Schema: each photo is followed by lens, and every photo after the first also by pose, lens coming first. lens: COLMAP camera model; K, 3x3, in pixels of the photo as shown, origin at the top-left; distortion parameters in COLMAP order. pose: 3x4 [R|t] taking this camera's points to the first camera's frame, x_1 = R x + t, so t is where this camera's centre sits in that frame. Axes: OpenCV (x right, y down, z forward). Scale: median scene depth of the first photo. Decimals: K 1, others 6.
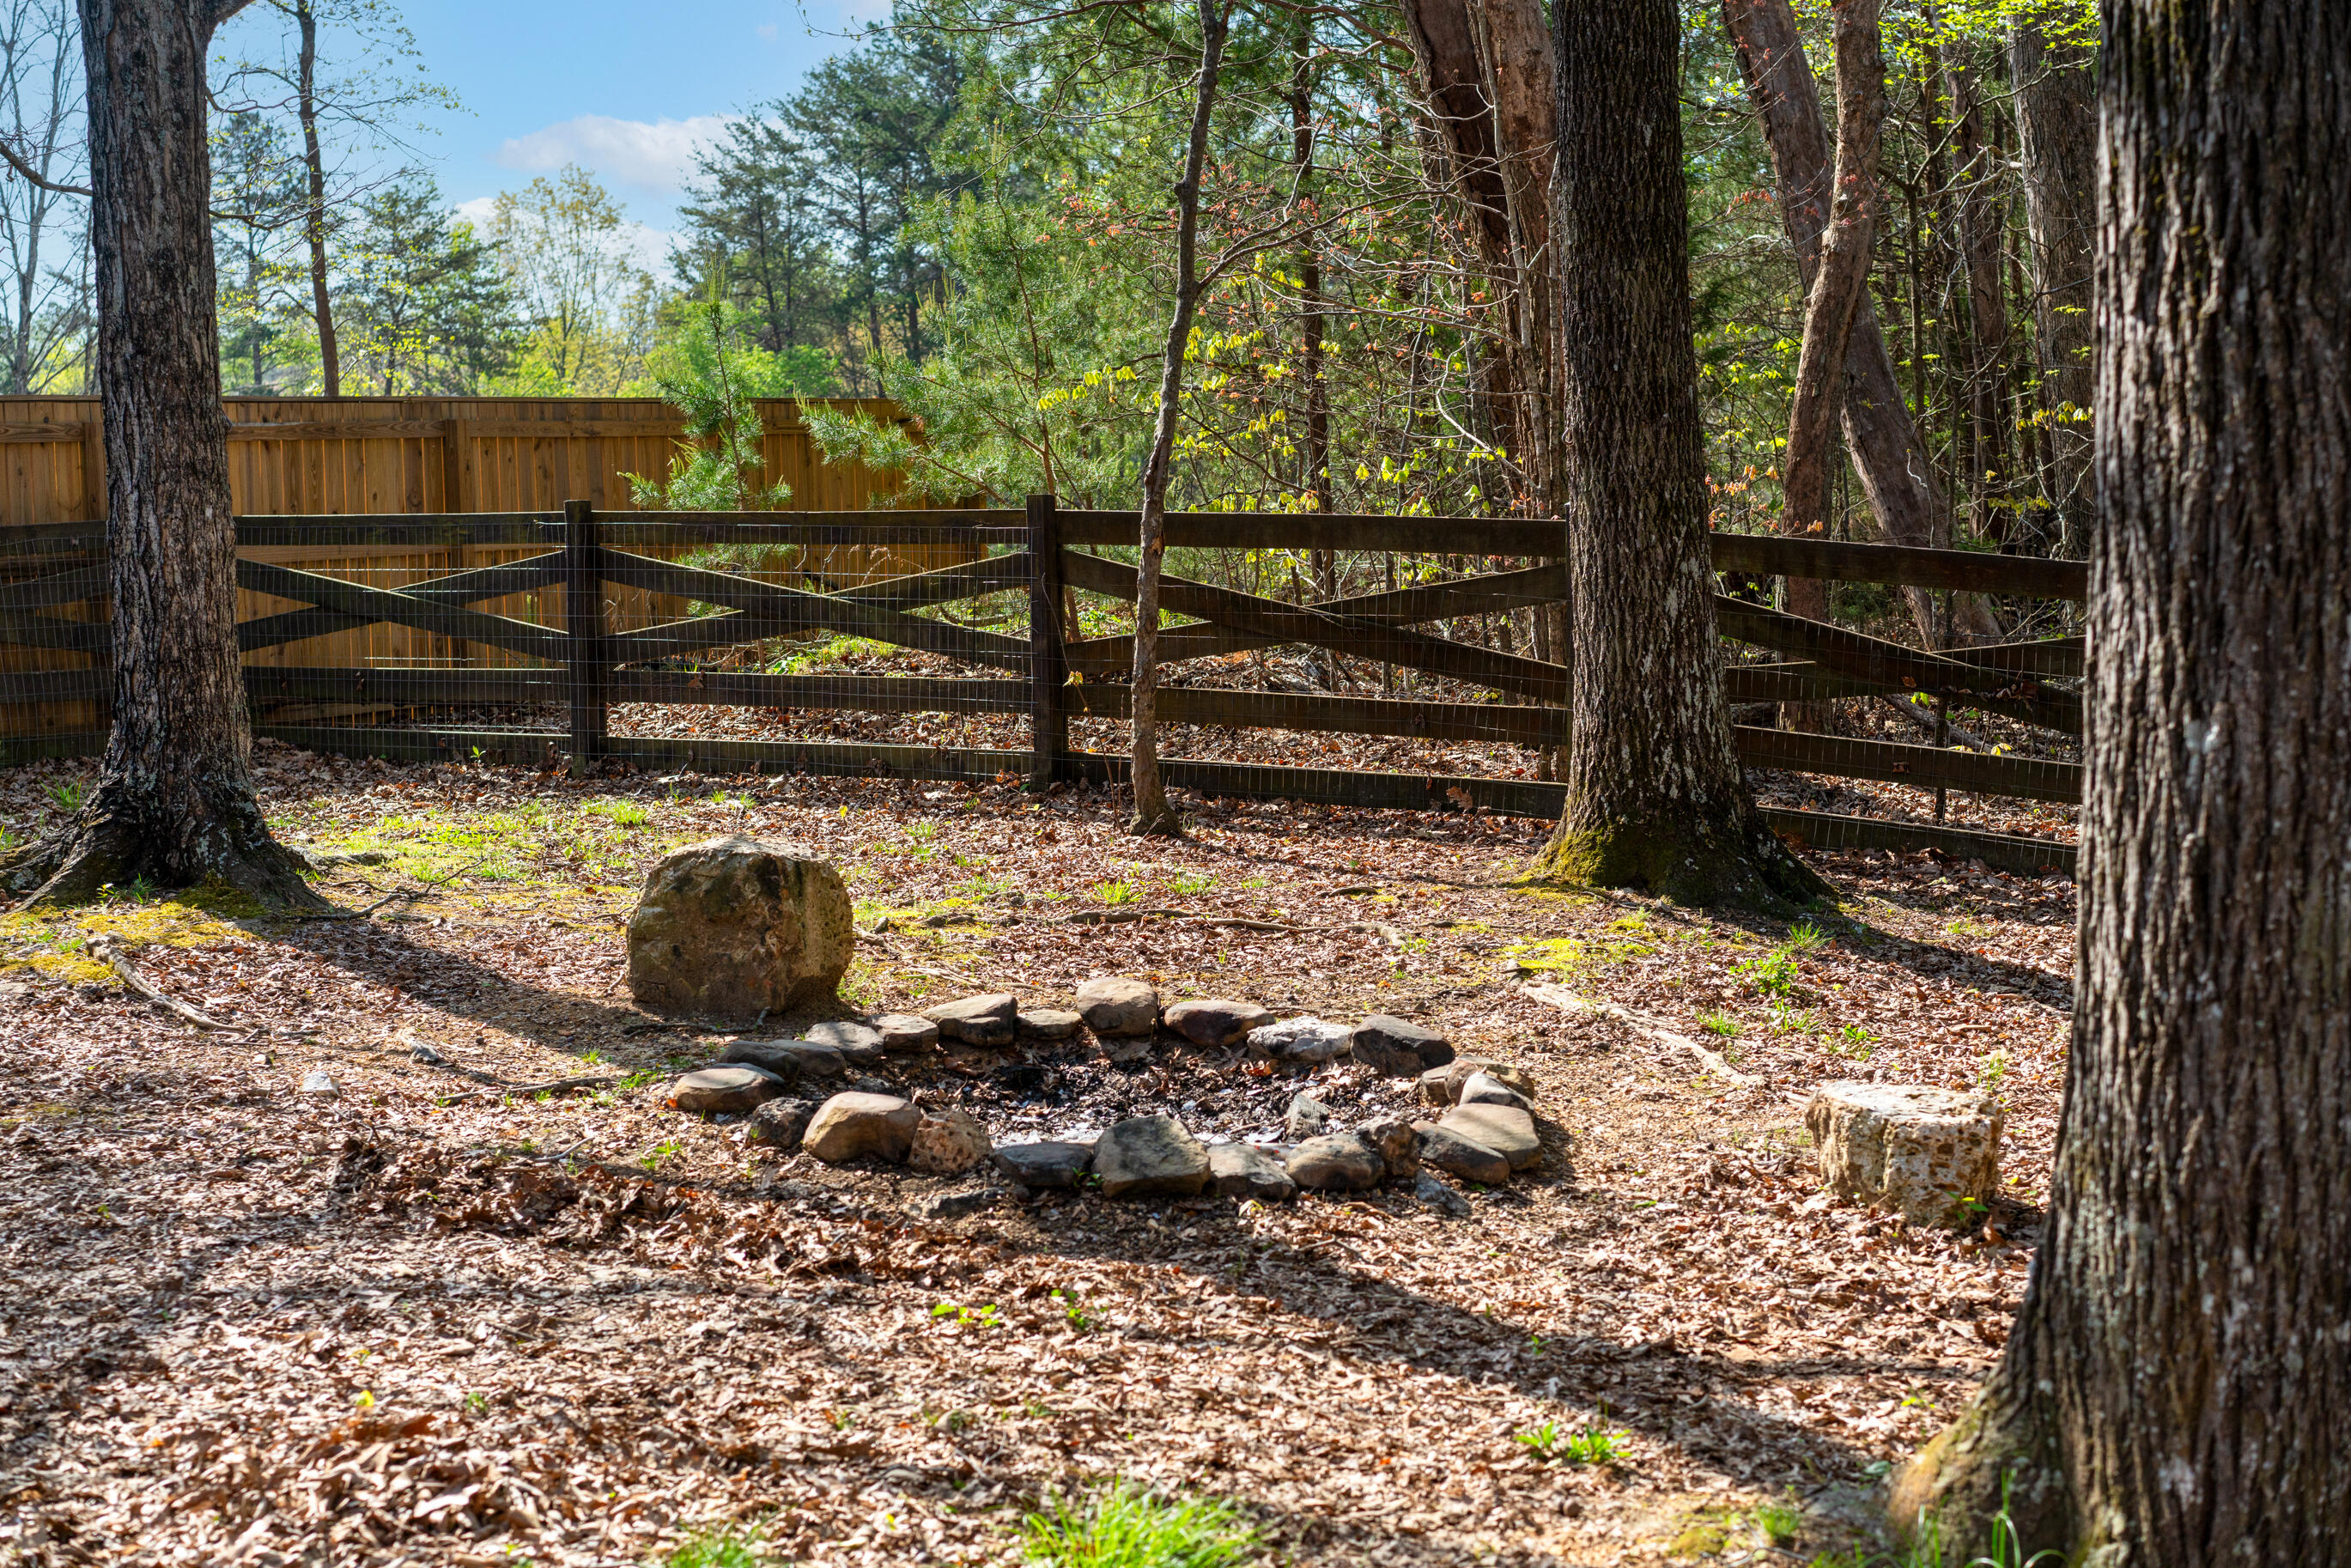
lens RADIAL K [[3930.4, 0, 1175.5], [0, 3930.4, 784.0], [0, 0, 1]] dist [-0.018273, -0.080277]
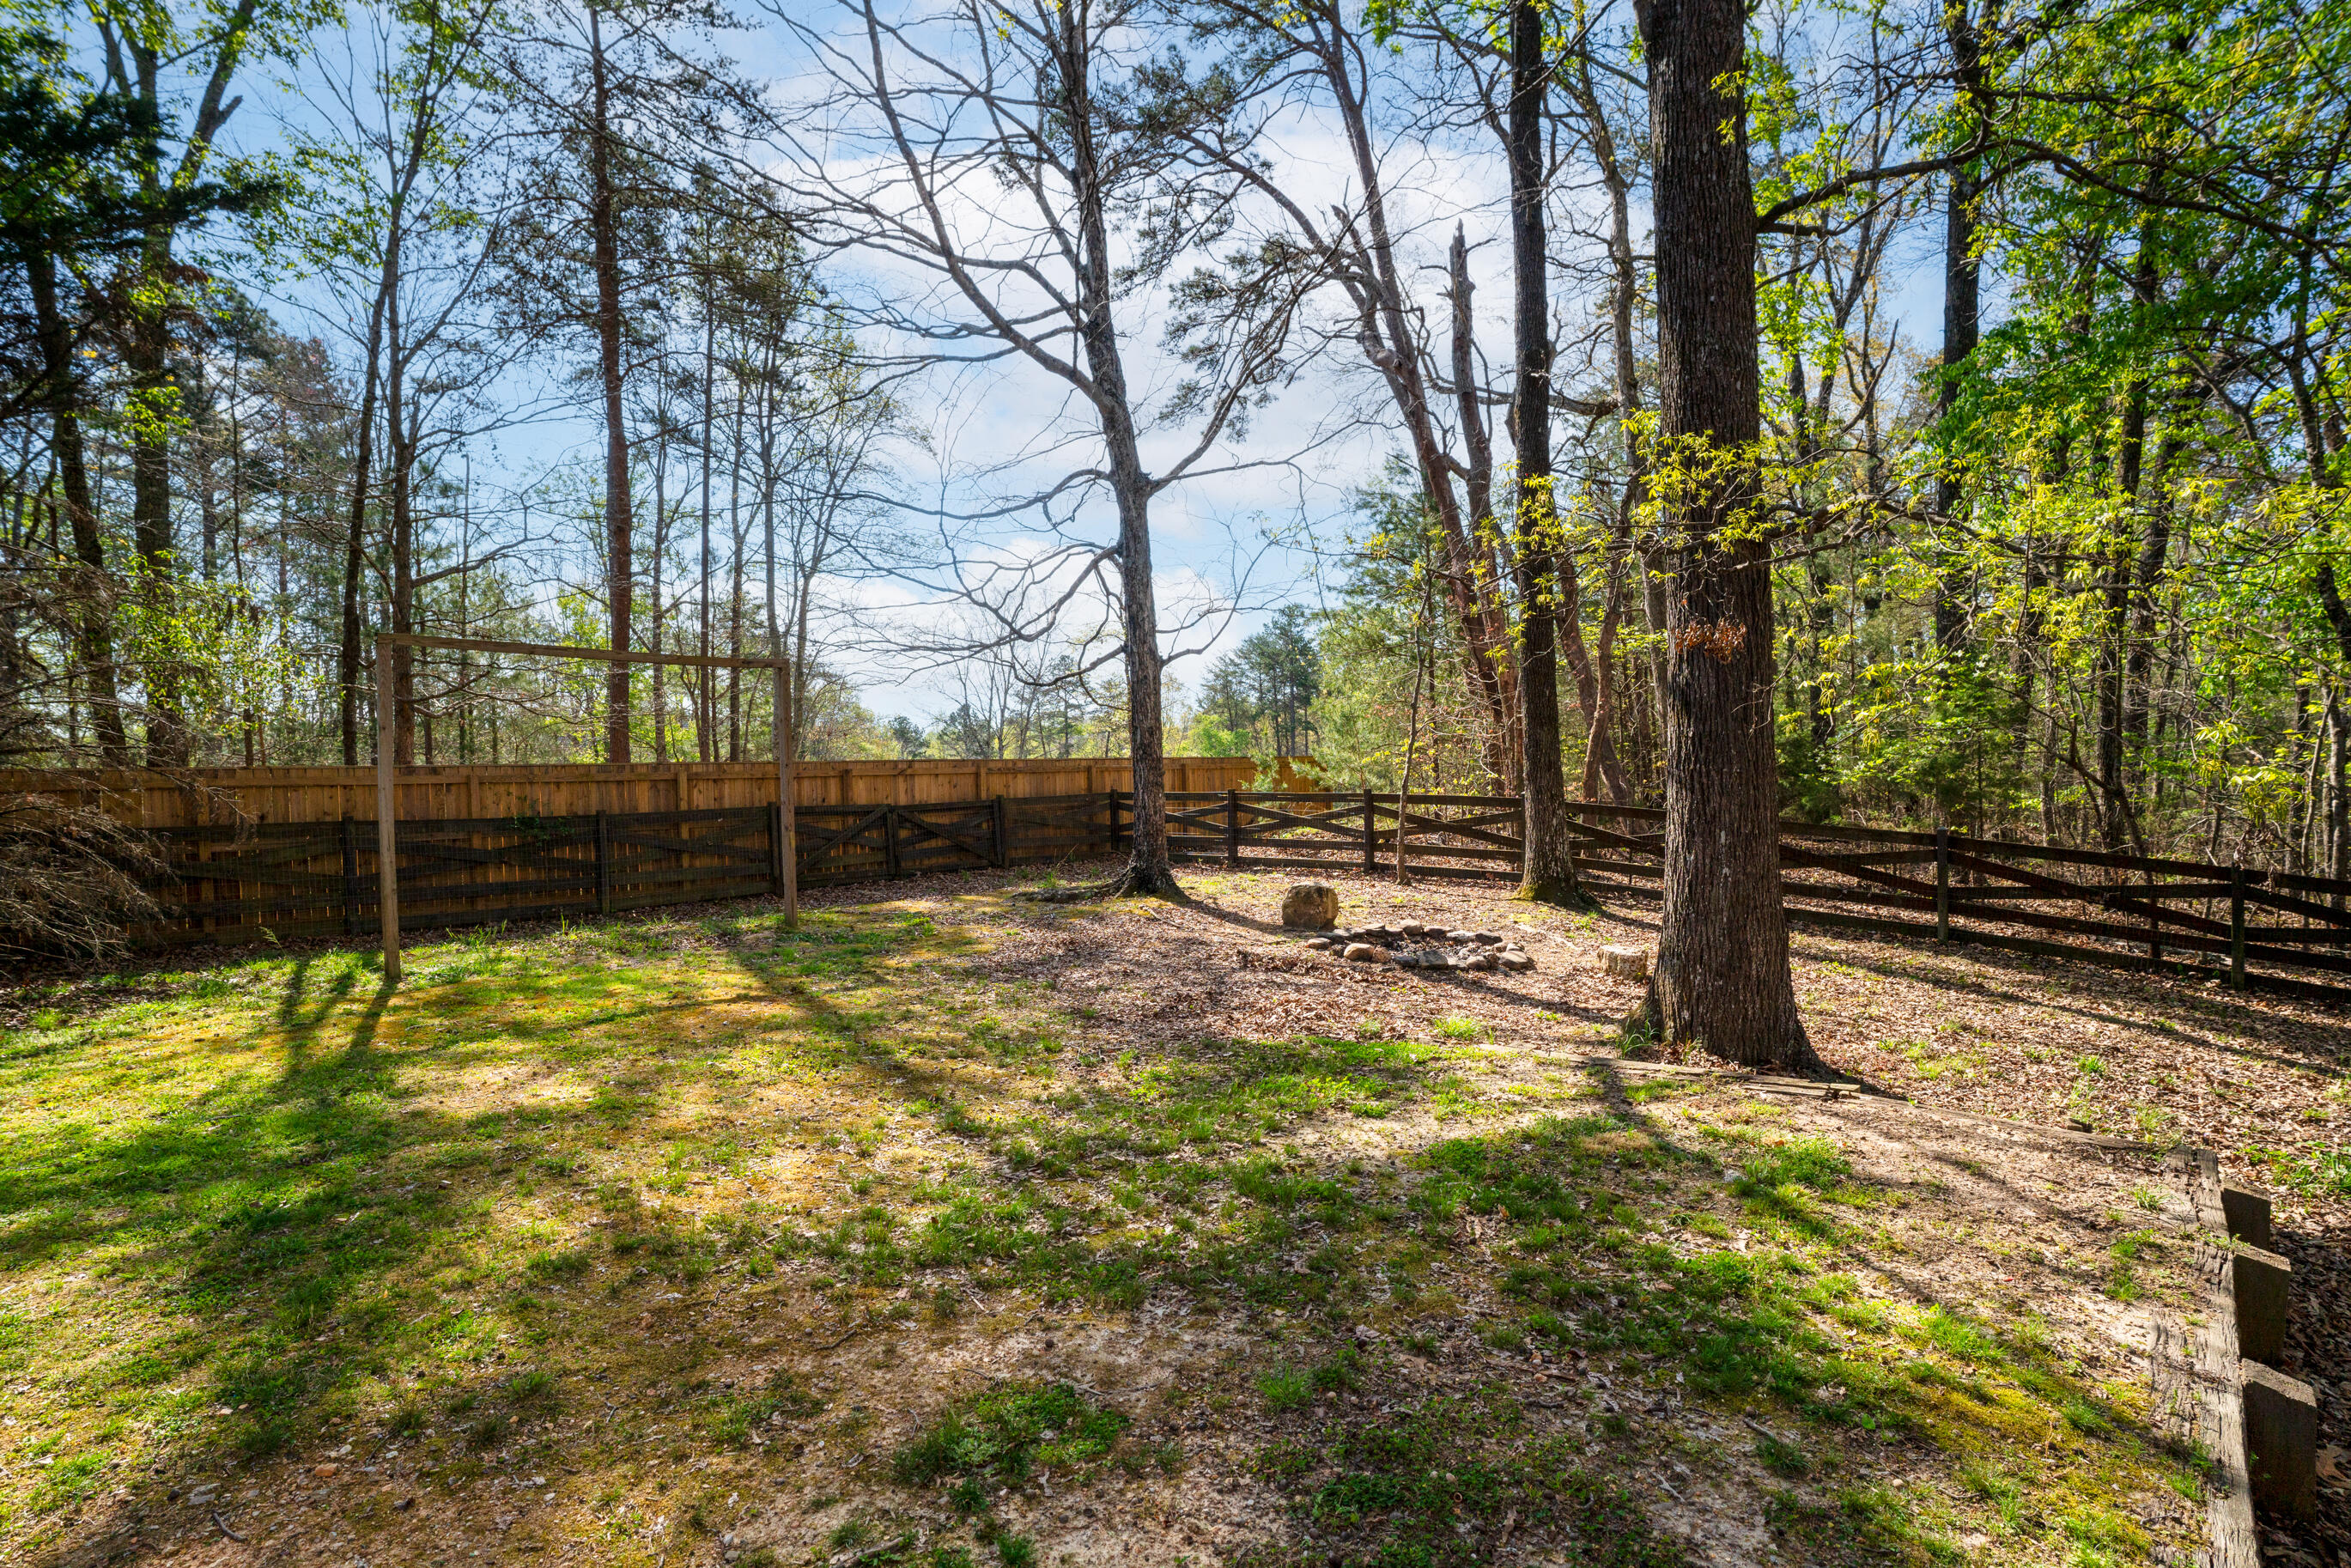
lens RADIAL K [[1305.6, 0, 1133.5], [0, 1305.6, 783.8], [0, 0, 1]] dist [-0.105700, 0.052264]
pose [[0.984741, 0.004968, -0.173956, -0.042133], [-0.016926, 0.997587, -0.067328, 0.004647], [0.173202, 0.069245, 0.982449, -0.206685]]
